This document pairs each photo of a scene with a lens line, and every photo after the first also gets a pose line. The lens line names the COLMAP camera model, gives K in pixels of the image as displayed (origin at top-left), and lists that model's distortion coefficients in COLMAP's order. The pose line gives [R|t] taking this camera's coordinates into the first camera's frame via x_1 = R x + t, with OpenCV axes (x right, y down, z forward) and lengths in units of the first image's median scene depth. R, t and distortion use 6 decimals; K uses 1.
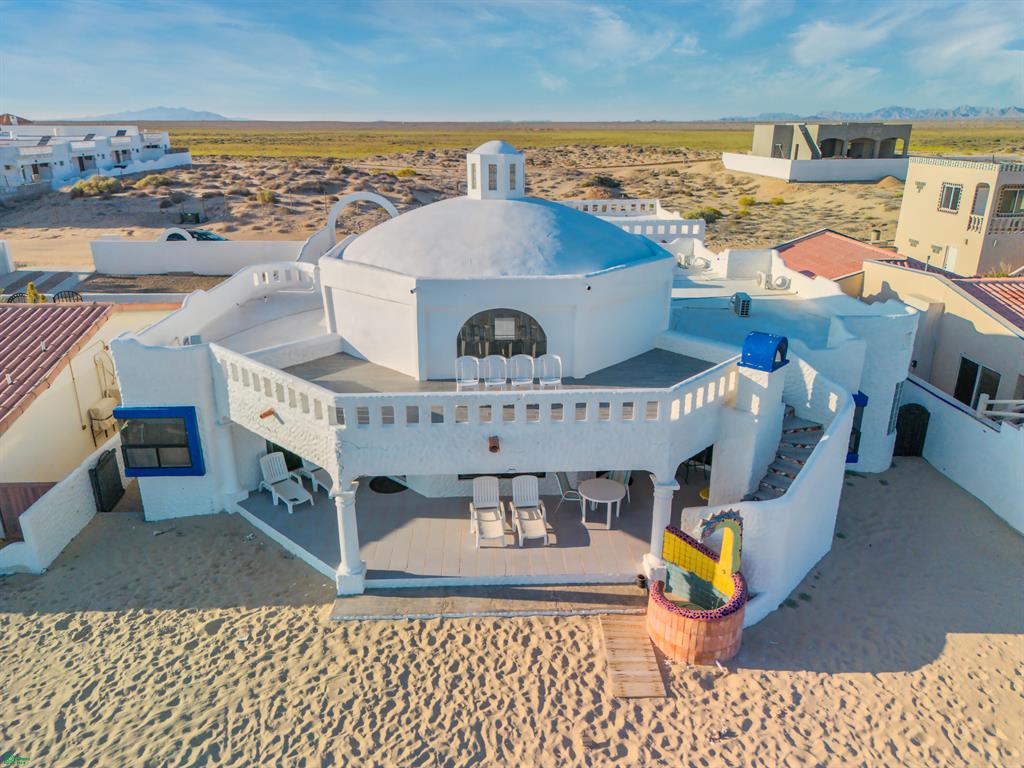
lens RADIAL K [[714.6, 0, 512.0], [0, 714.6, 384.0], [0, 0, 1]] dist [0.023864, -0.001807]
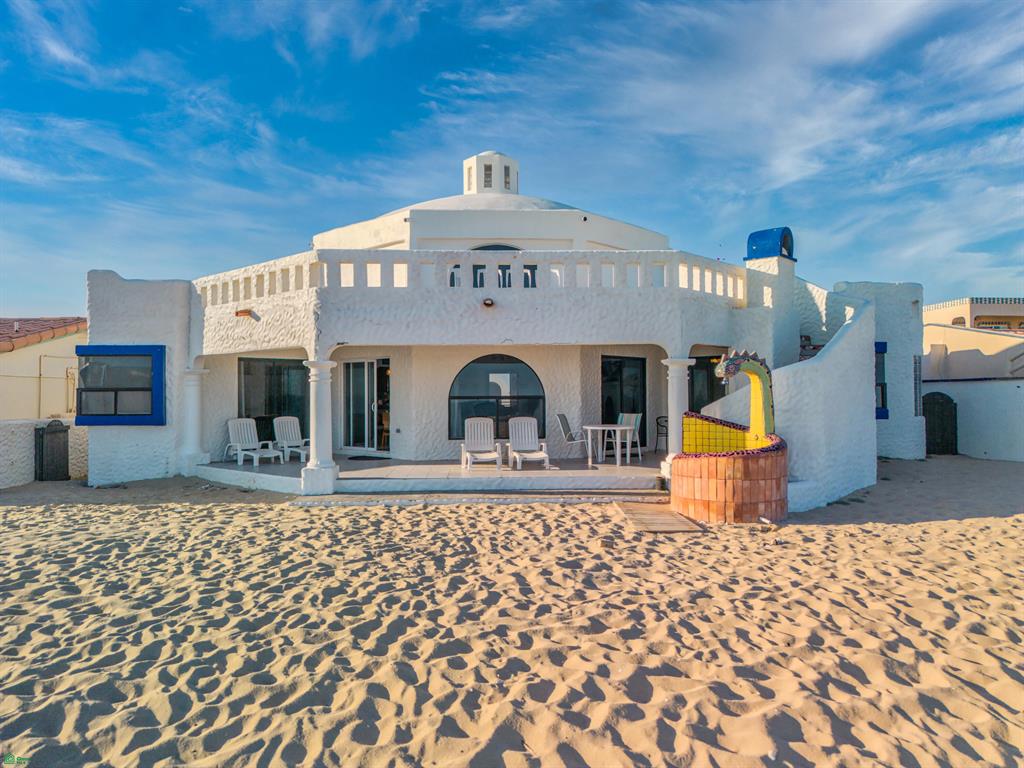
lens RADIAL K [[714.6, 0, 512.0], [0, 714.6, 384.0], [0, 0, 1]] dist [0.023864, -0.001807]
pose [[0.999953, -0.004511, 0.008572, -0.002761], [0.007227, 0.936711, -0.350028, 0.426456], [-0.006450, 0.350074, 0.936700, 0.152198]]
